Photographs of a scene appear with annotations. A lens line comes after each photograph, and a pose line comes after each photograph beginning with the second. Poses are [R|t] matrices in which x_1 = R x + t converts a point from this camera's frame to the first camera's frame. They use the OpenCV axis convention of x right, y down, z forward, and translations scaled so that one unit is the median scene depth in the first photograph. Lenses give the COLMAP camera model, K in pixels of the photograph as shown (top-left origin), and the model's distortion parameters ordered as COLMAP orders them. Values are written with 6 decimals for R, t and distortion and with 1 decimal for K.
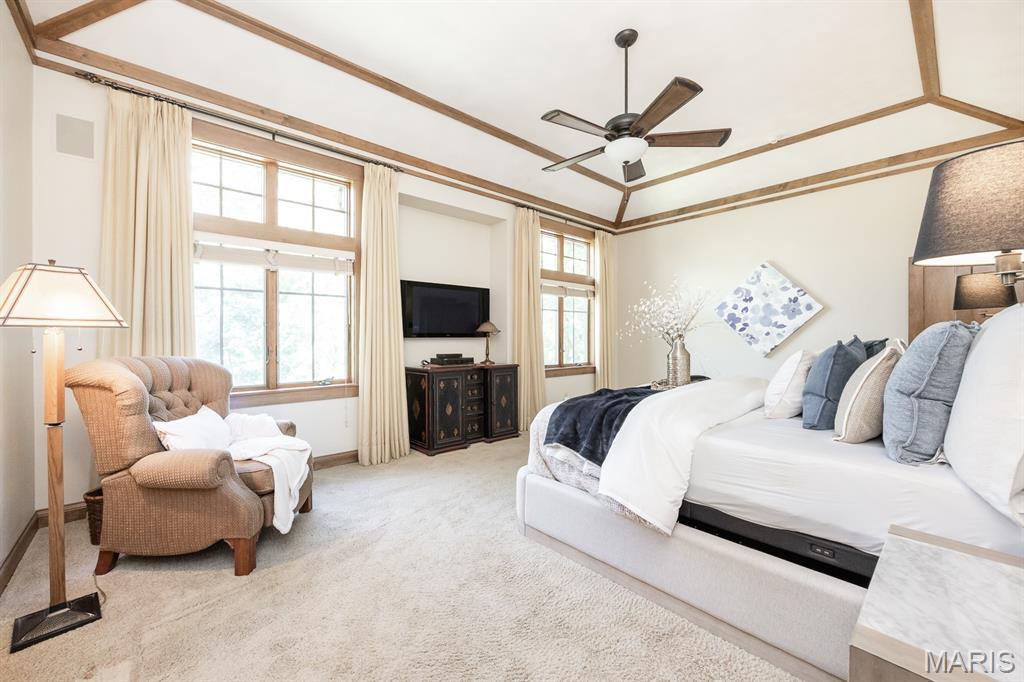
lens RADIAL K [[400.0, 0, 509.7], [0, 400.0, 340.3], [0, 0, 1]] dist [-0.000649, -0.000060]
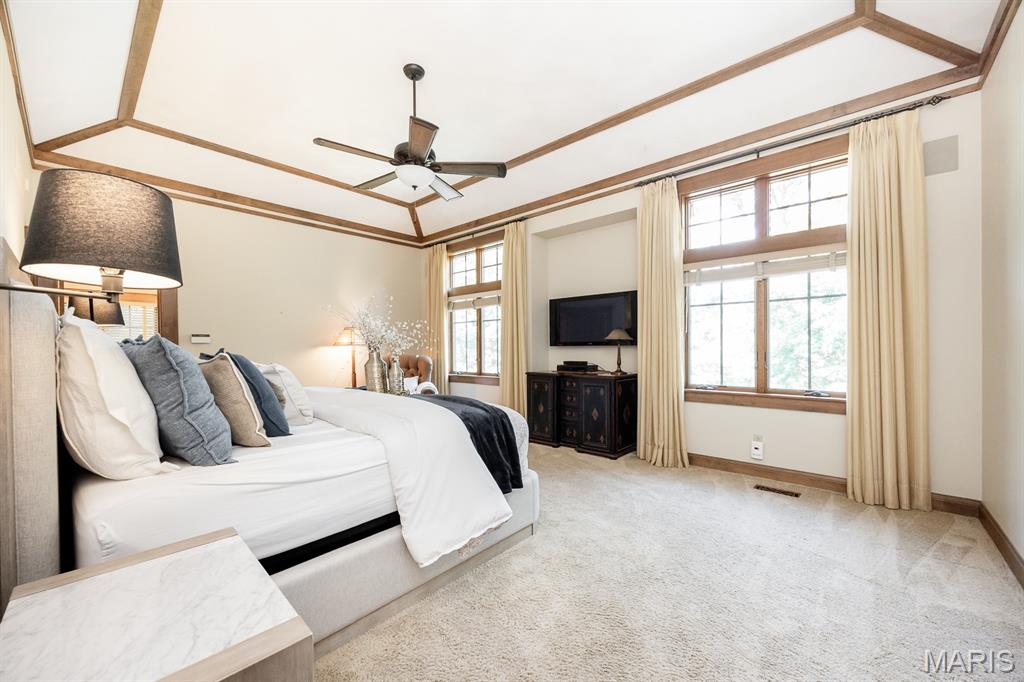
lens RADIAL K [[353.6, 0, 512.7], [0, 353.6, 349.4], [0, 0, 1]] dist [0.001333, 0.000074]
pose [[0.174445, 0.009030, -0.984625, 0.705850], [0.000467, 0.999957, 0.009253, -0.005956], [0.984667, -0.002074, 0.174434, 0.620239]]
